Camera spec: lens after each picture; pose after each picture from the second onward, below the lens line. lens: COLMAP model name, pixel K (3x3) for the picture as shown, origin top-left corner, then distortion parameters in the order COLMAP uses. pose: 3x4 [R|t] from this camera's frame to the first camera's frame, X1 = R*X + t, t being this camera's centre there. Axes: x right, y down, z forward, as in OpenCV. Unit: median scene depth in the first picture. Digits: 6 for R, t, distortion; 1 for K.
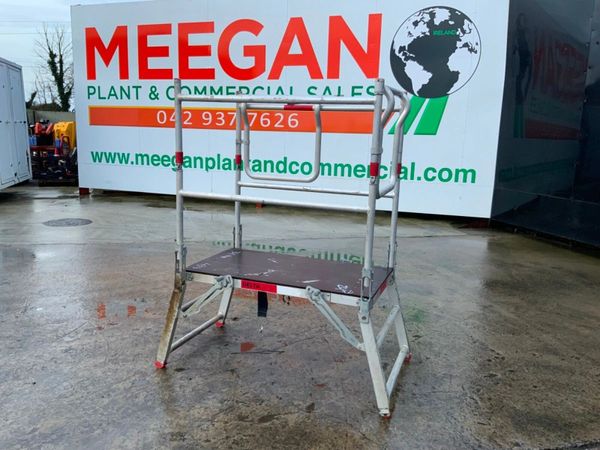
lens RADIAL K [[497.6, 0, 298.3], [0, 497.6, 223.8], [0, 0, 1]] dist [0.037235, -0.076622]
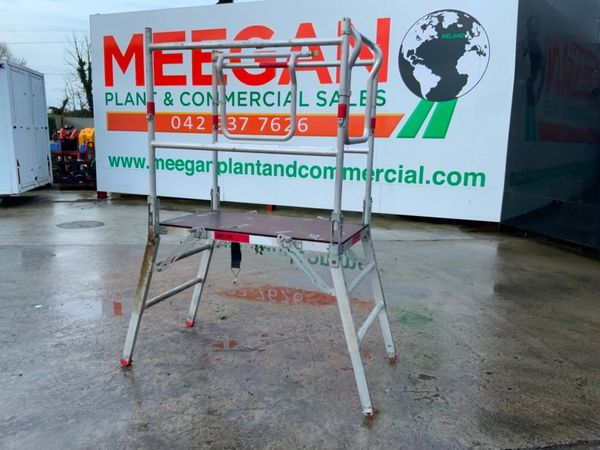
lens RADIAL K [[497.6, 0, 299.2], [0, 497.6, 225.3], [0, 0, 1]] dist [0.037235, -0.076622]
pose [[0.998730, 0.004105, -0.050212, 0.037306], [-0.004423, 0.999971, -0.006217, 0.002815], [0.050185, 0.006431, 0.998719, -0.007643]]
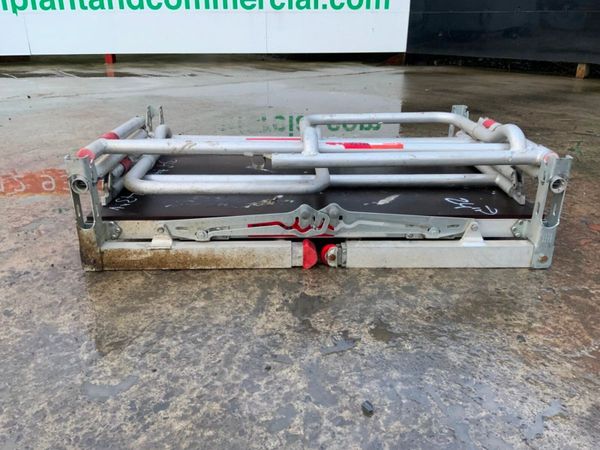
lens RADIAL K [[497.6, 0, 302.8], [0, 497.6, 223.3], [0, 0, 1]] dist [0.037235, -0.076622]
pose [[0.910379, -0.180712, 0.372227, -0.157315], [0.098876, 0.968536, 0.228387, 0.061951], [-0.401788, -0.171114, 0.899604, 0.239943]]
